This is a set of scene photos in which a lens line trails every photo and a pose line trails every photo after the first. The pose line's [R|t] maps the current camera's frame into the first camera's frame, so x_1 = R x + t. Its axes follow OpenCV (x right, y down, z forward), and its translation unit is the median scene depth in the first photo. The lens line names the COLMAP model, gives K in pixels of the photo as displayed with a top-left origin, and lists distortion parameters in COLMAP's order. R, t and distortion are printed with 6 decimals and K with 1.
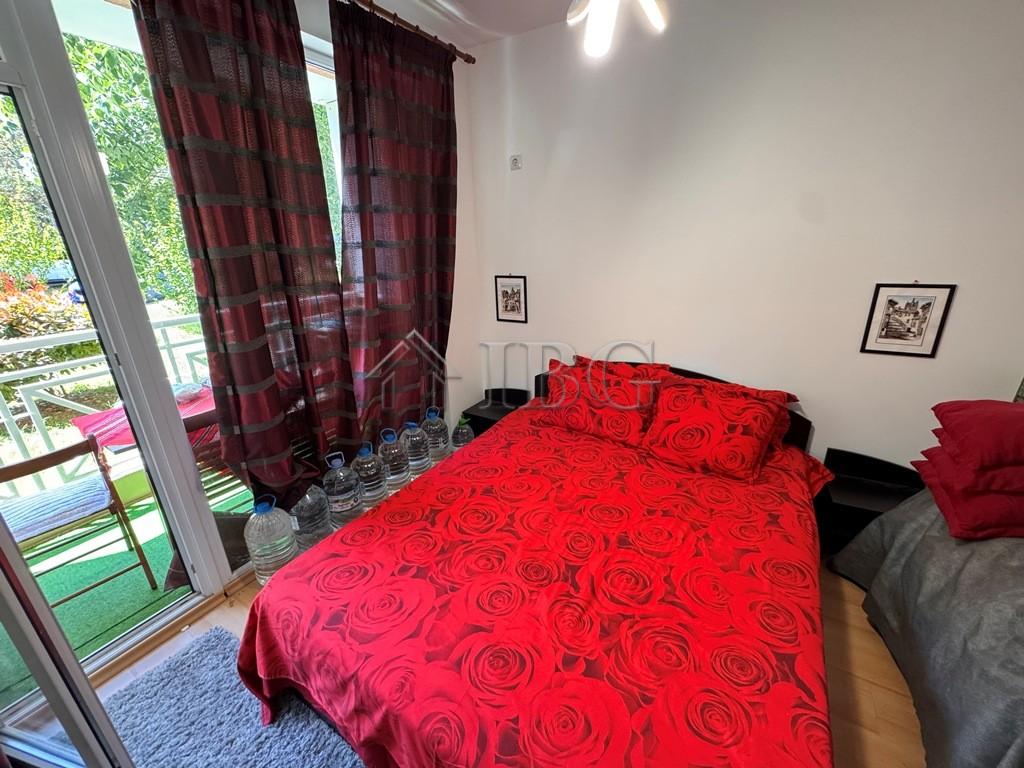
lens RADIAL K [[410.5, 0, 512.0], [0, 410.5, 384.0], [0, 0, 1]] dist [0.000186, 0.000093]
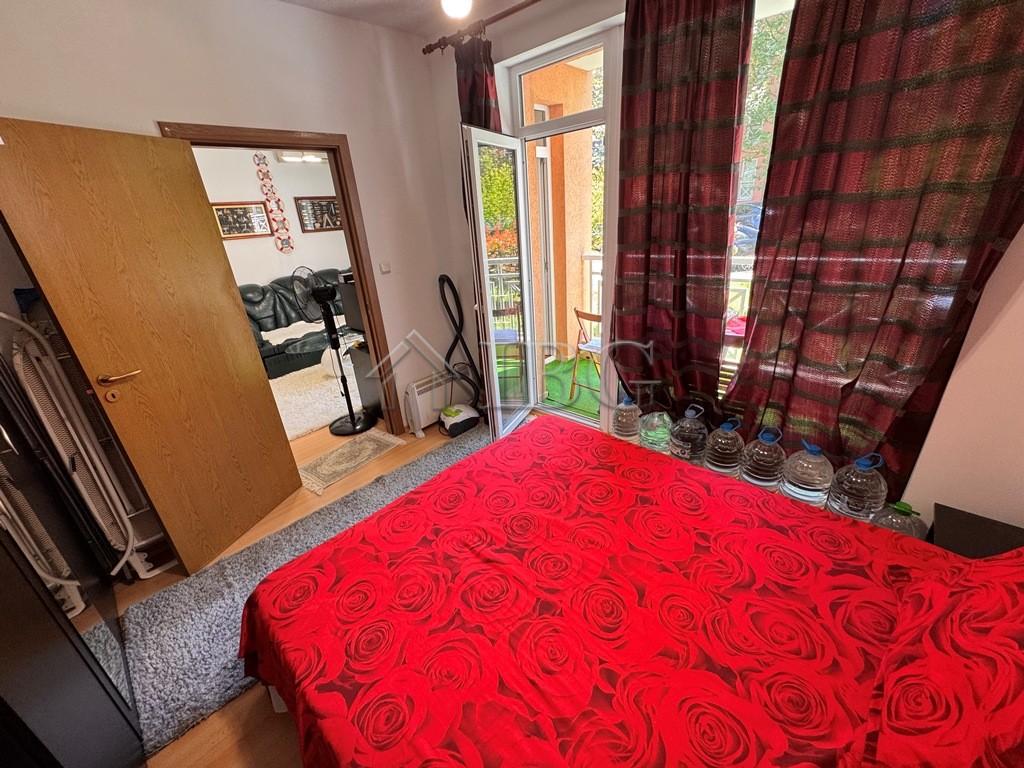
lens RADIAL K [[408.7, 0, 511.2], [0, 408.7, 383.9], [0, 0, 1]] dist [-0.001072, 0.000161]
pose [[-0.203620, 0.415704, -0.886413, 0.599246], [-0.256974, 0.850946, 0.458101, -0.250471], [0.944724, 0.321063, -0.066444, 0.623109]]
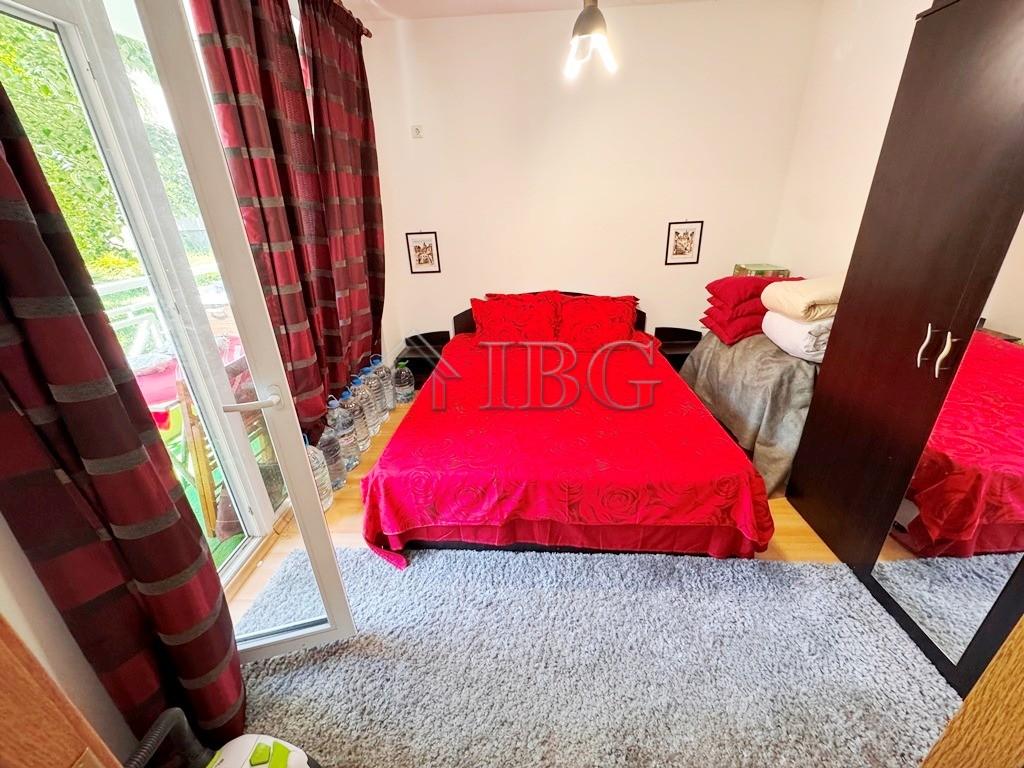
lens RADIAL K [[408.7, 0, 511.2], [0, 408.7, 383.9], [0, 0, 1]] dist [-0.001072, 0.000161]
pose [[0.878063, -0.197276, 0.435989, -0.491495], [0.172471, 0.980304, 0.096218, 0.120382], [-0.446384, -0.009290, 0.894793, -0.205343]]
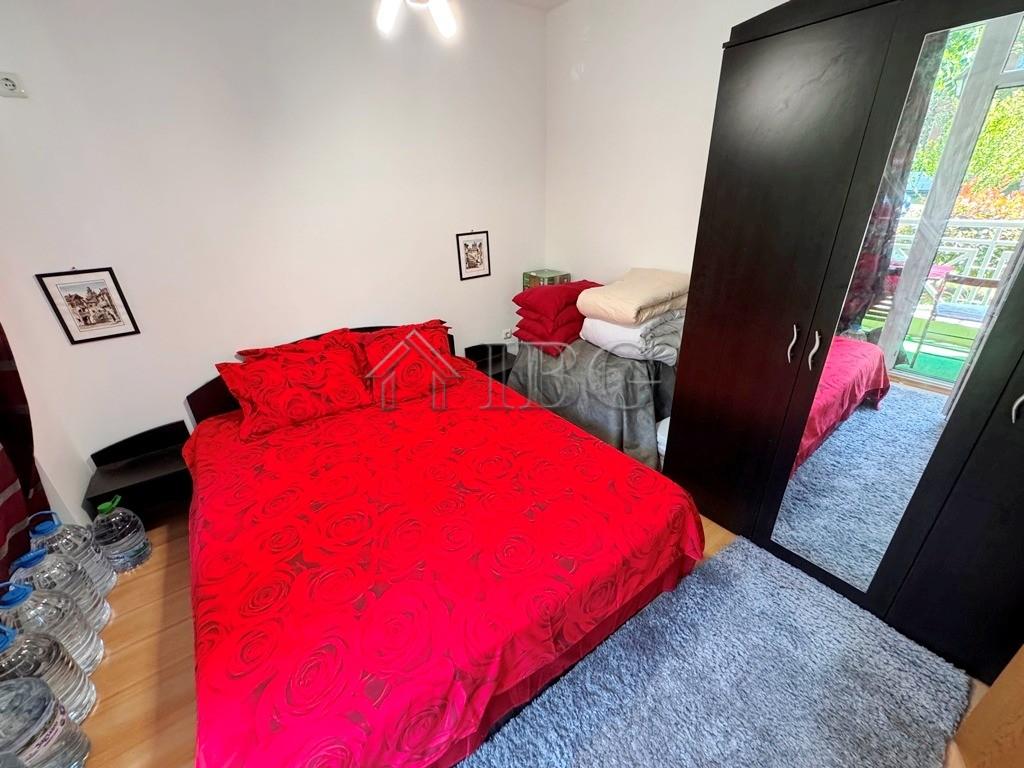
lens RADIAL K [[408.7, 0, 511.2], [0, 408.7, 383.9], [0, 0, 1]] dist [-0.001072, 0.000161]
pose [[0.385465, -0.376126, 0.842583, -0.464991], [0.330474, 0.908849, 0.254521, -0.049082], [-0.861512, 0.180343, 0.474629, 0.173640]]
